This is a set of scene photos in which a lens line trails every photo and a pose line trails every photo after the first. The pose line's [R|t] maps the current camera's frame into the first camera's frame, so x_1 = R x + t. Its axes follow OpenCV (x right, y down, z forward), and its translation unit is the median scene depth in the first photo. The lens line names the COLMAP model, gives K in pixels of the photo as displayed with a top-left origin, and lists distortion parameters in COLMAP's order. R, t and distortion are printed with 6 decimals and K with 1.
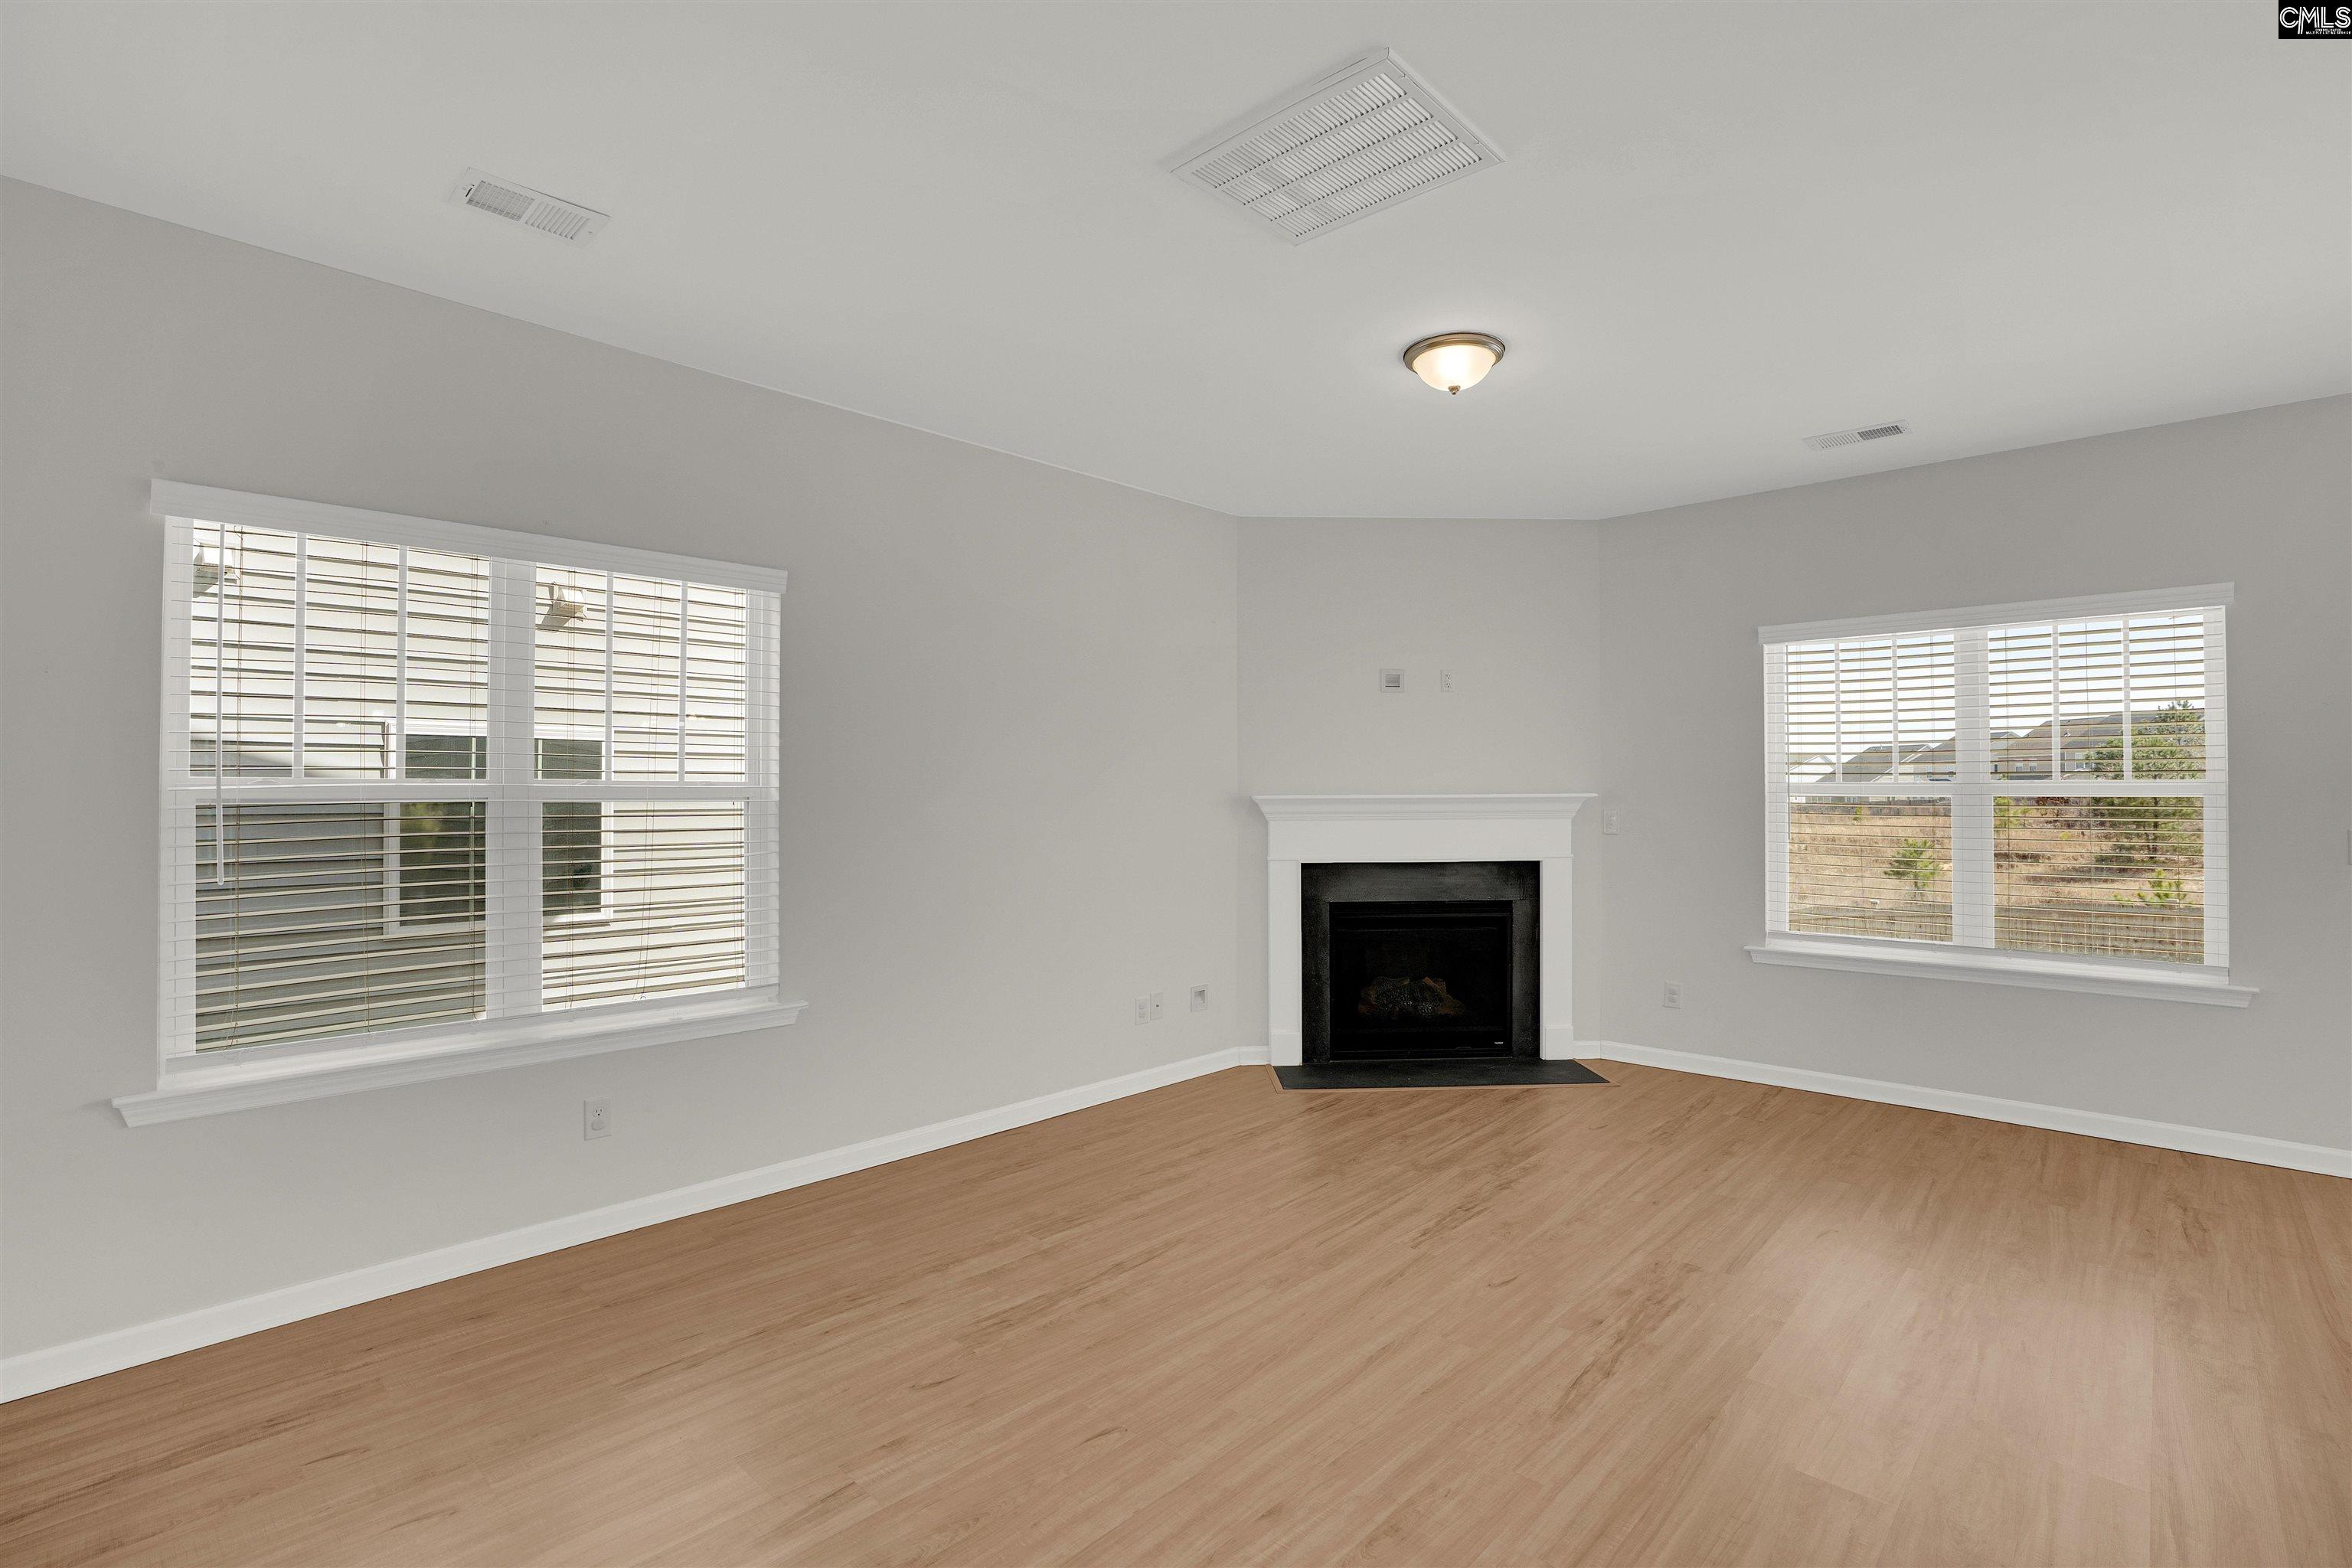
lens RADIAL K [[1093.7, 0, 1198.5], [0, 1093.7, 767.6], [0, 0, 1]] dist [-0.054505, 0.017920]
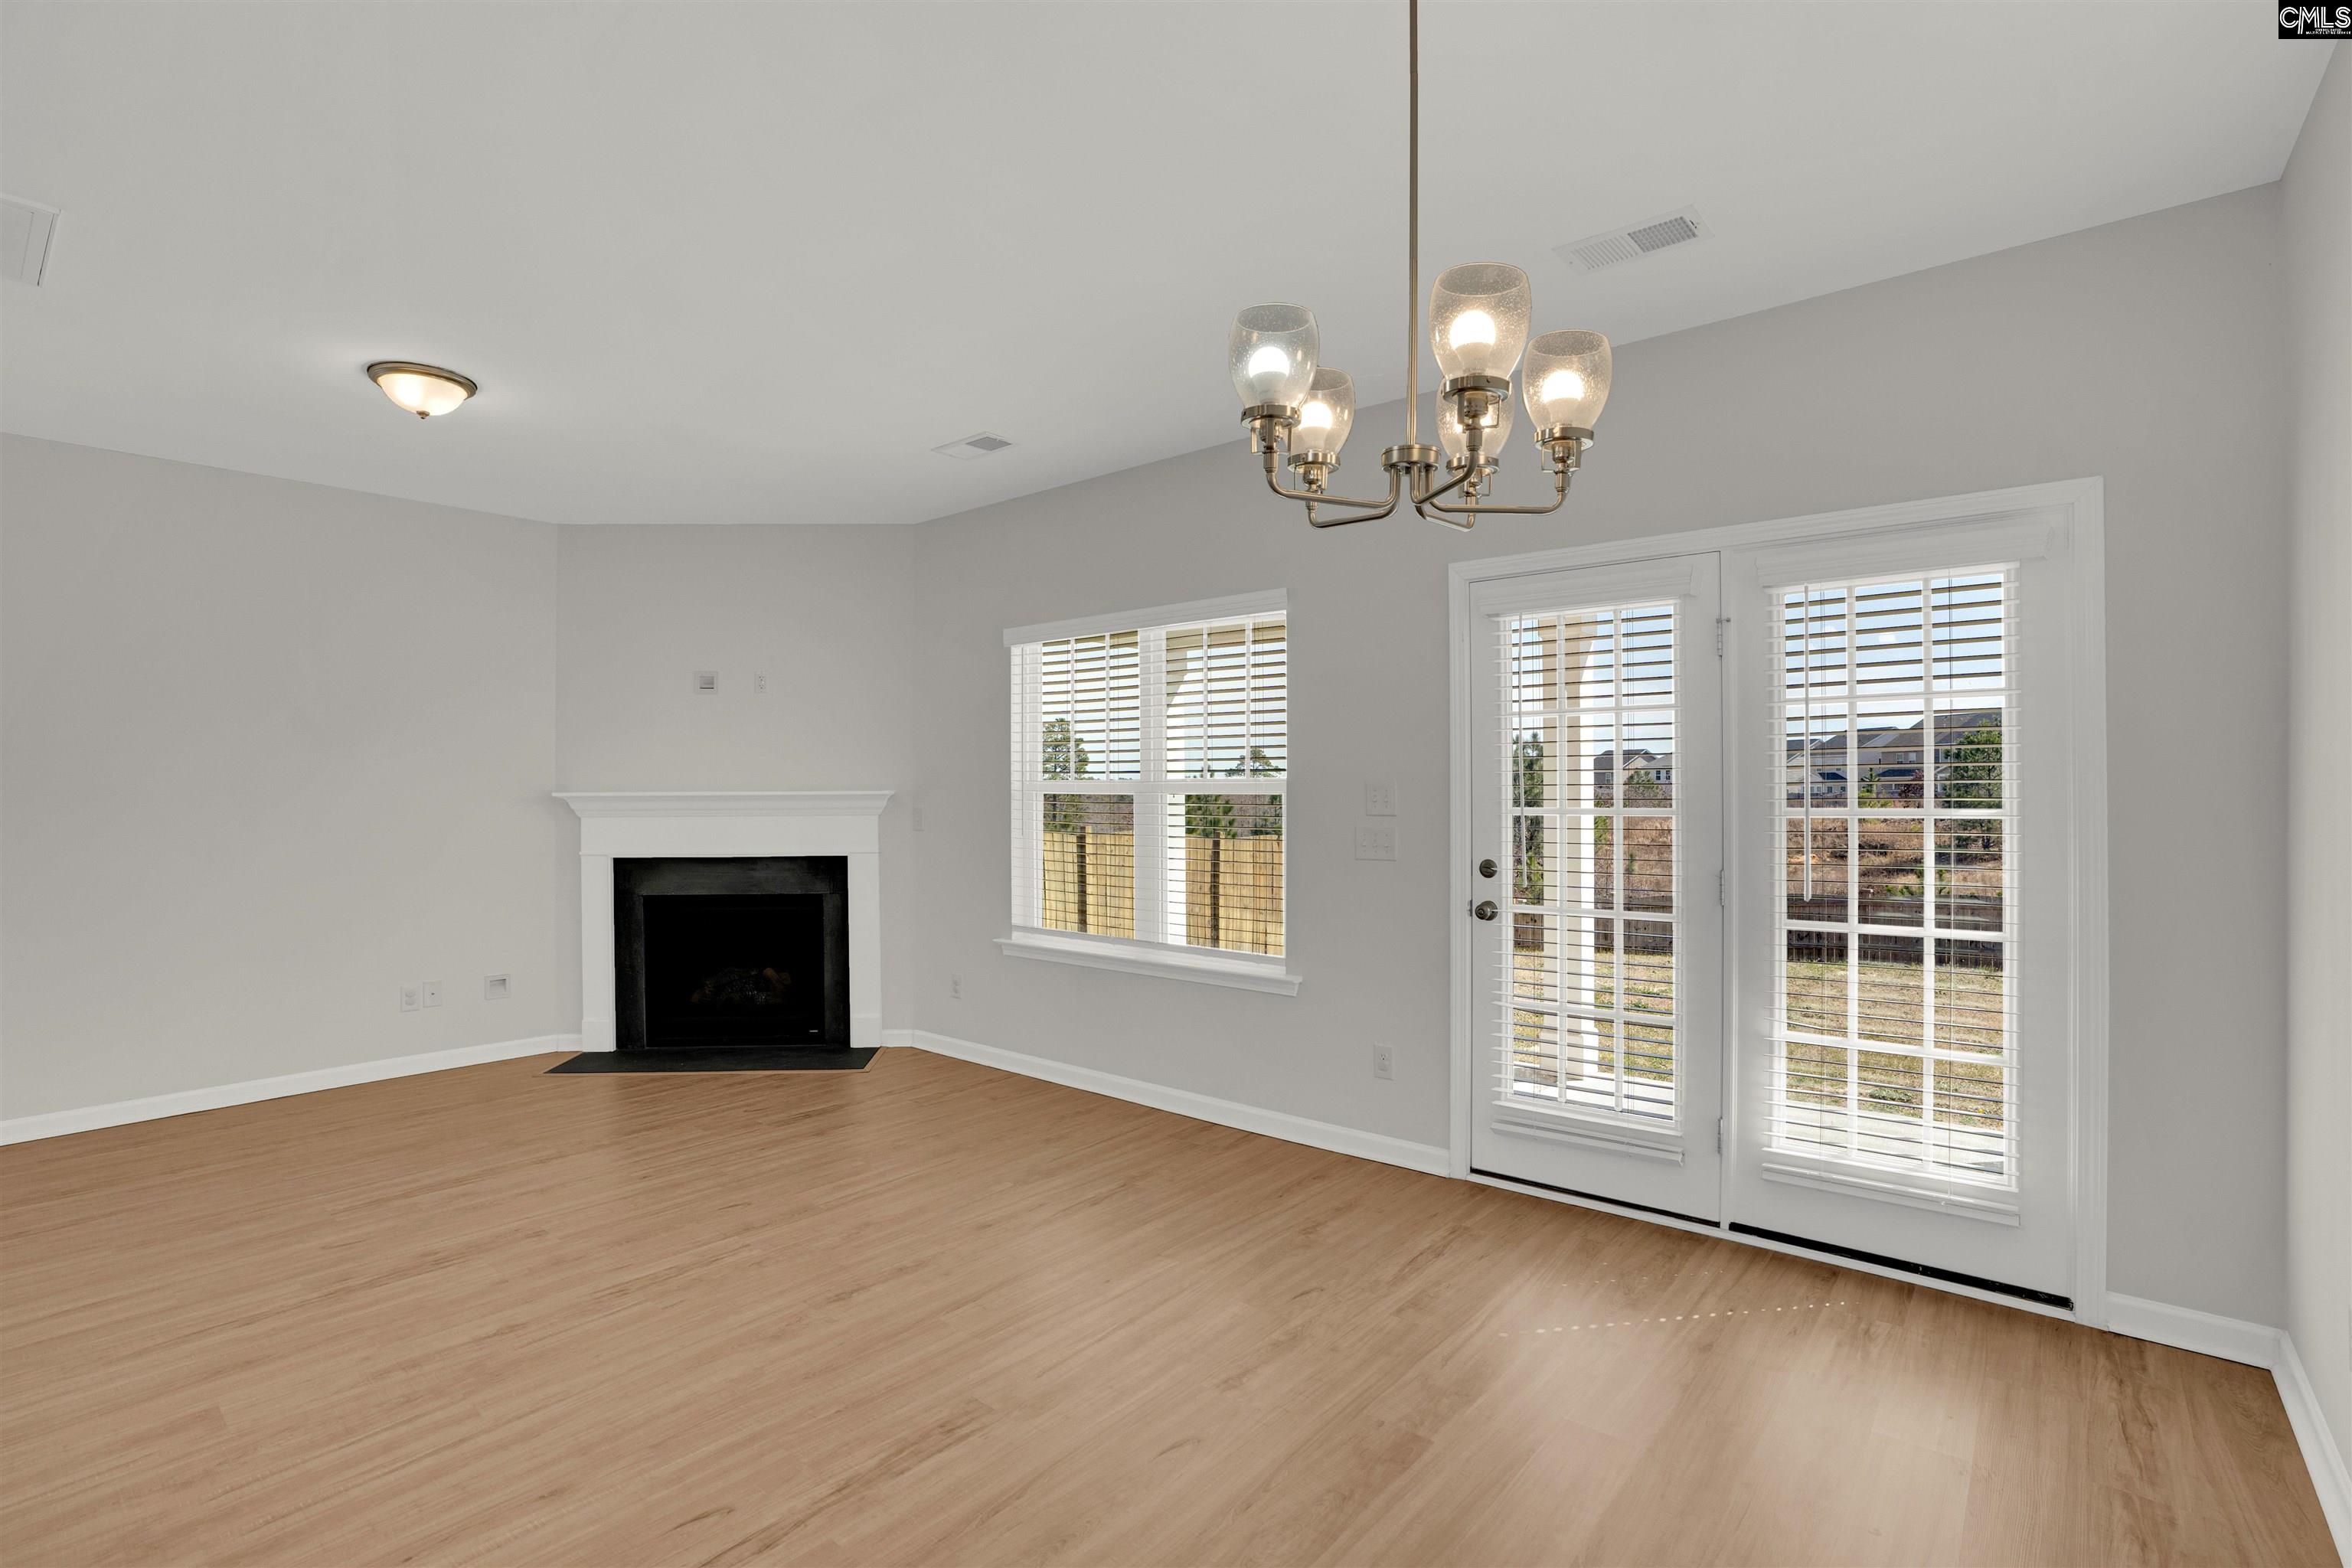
lens RADIAL K [[1093.7, 0, 1199.1], [0, 1093.7, 790.2], [0, 0, 1]] dist [-0.054505, 0.017920]
pose [[0.998781, -0.001580, 0.049330, 0.700452], [0.000313, 0.999670, 0.025677, -0.004298], [-0.049355, -0.025630, 0.998452, -0.059868]]
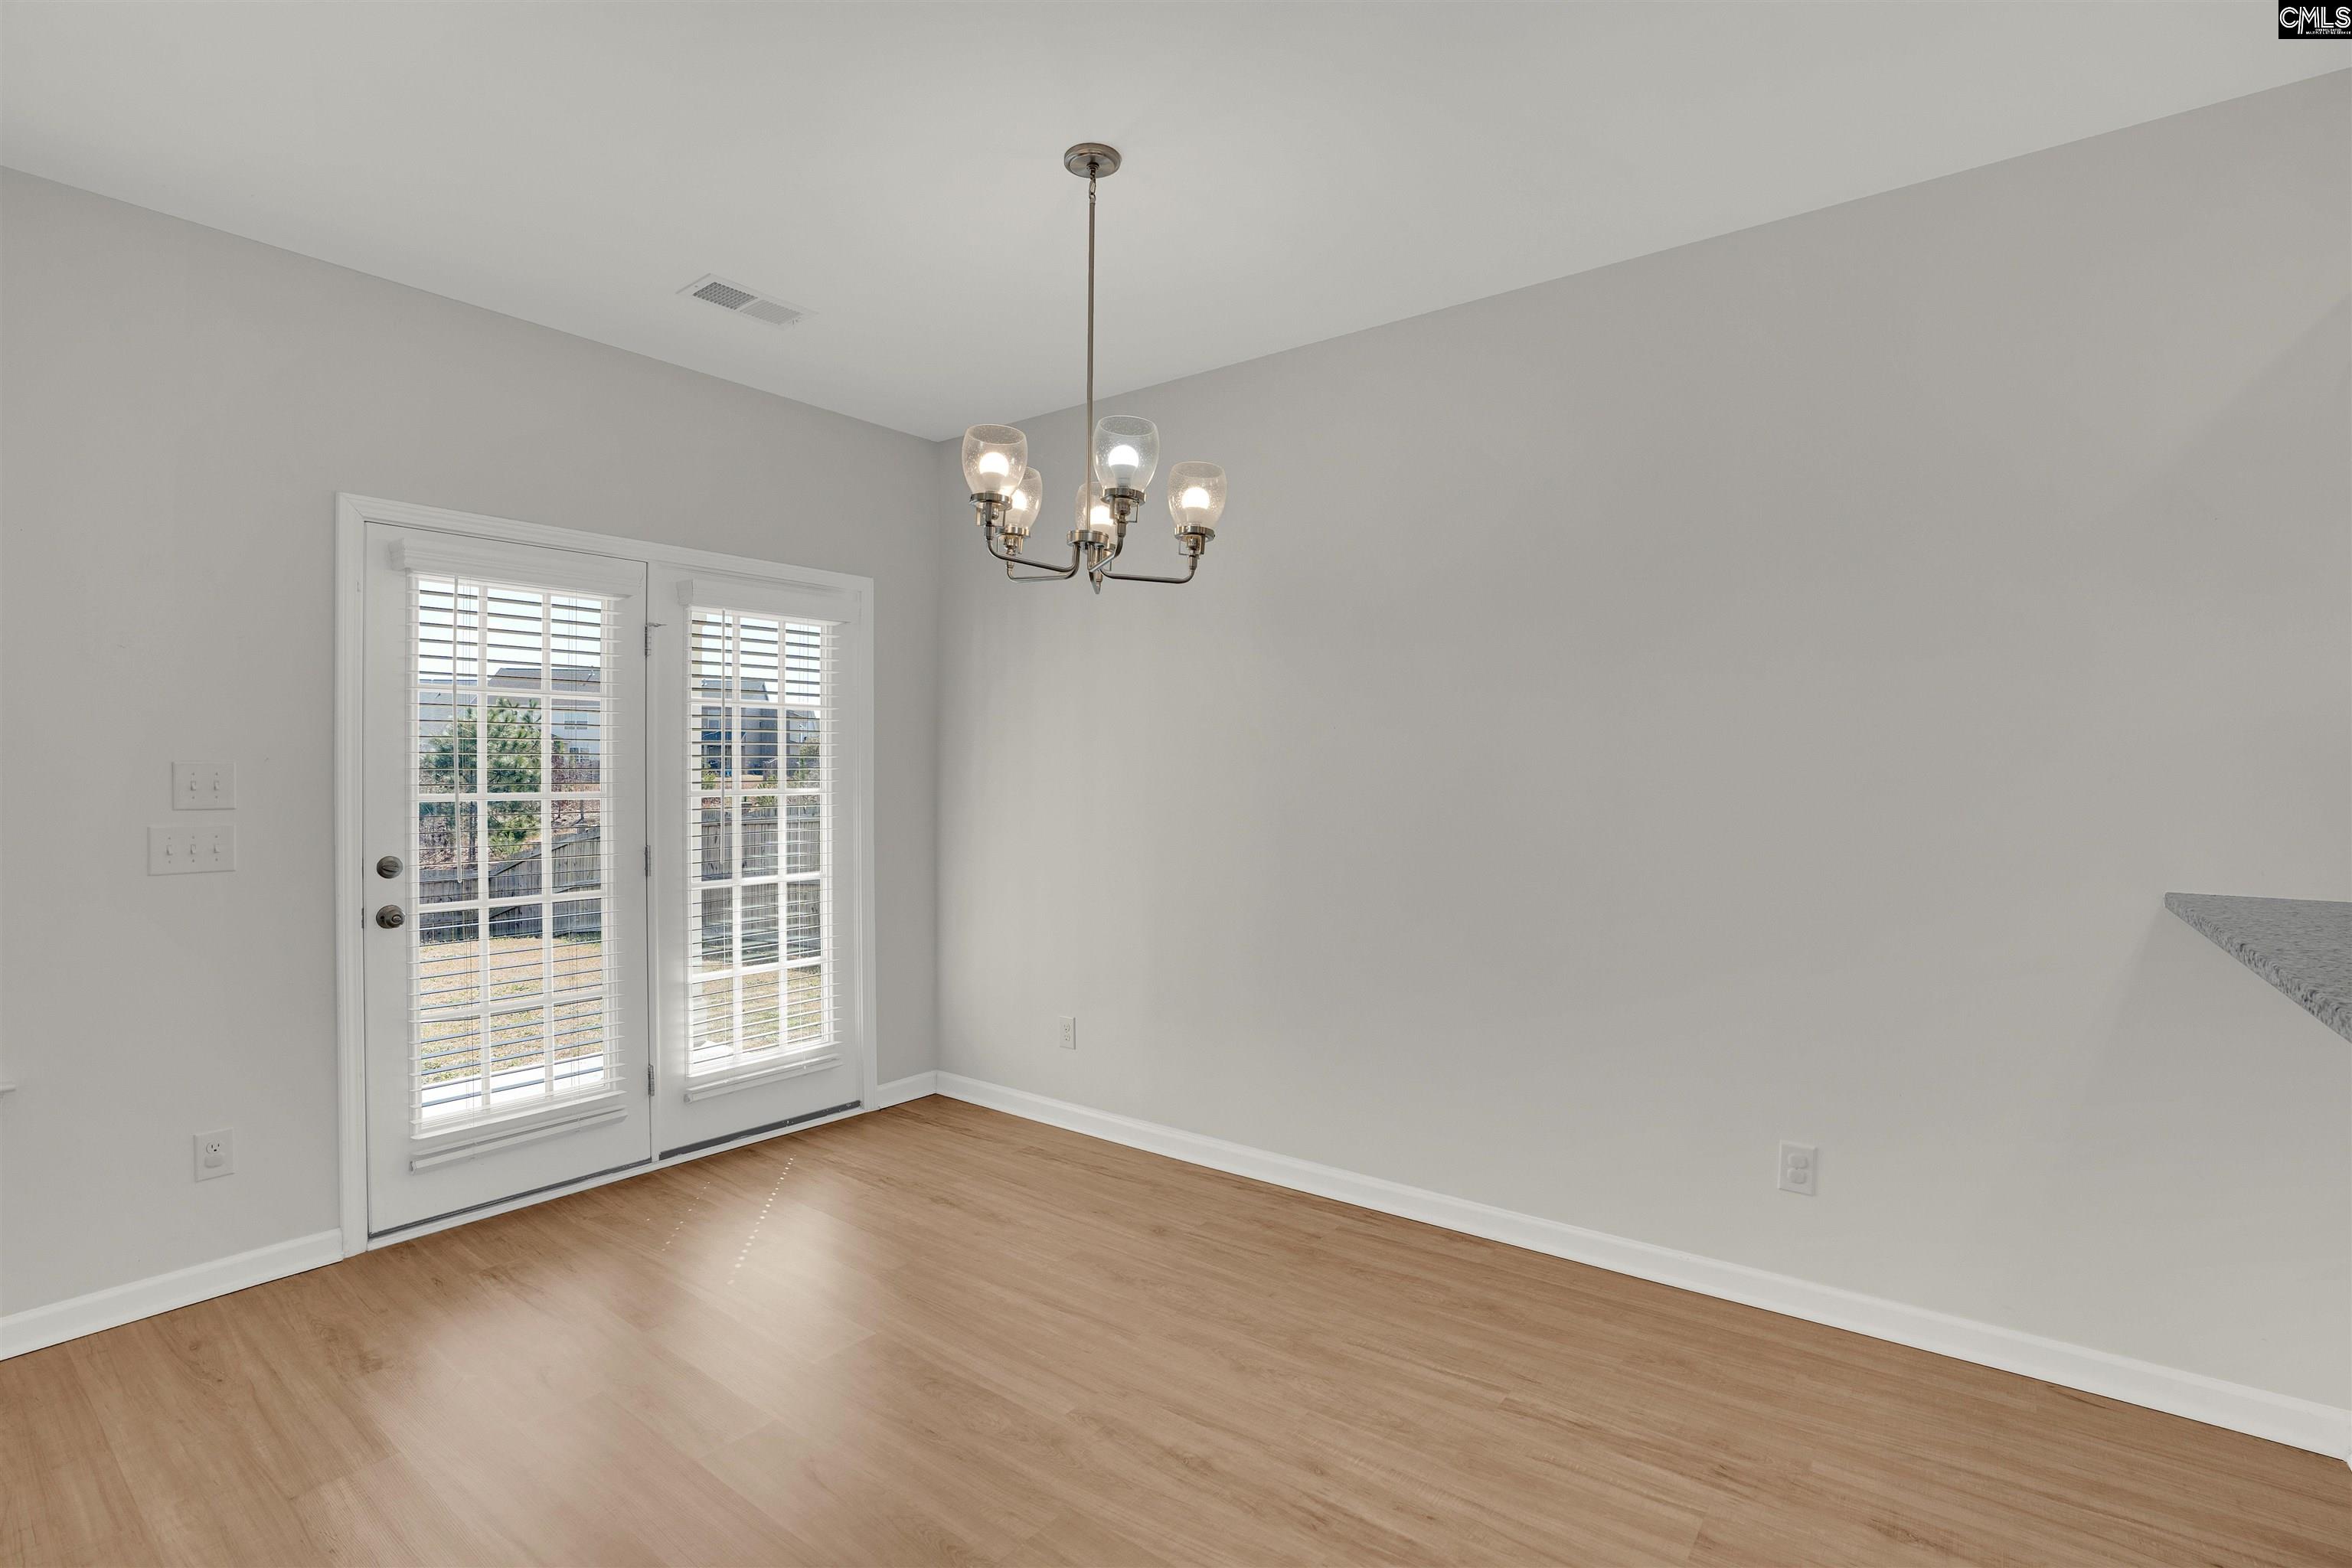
lens RADIAL K [[1093.7, 0, 1153.5], [0, 1093.7, 775.9], [0, 0, 1]] dist [-0.054505, 0.017920]
pose [[-0.064290, -0.000506, 0.997931, 0.272544], [-0.026131, 0.999658, -0.001176, 0.005989], [-0.997589, -0.026153, -0.064281, 0.294653]]
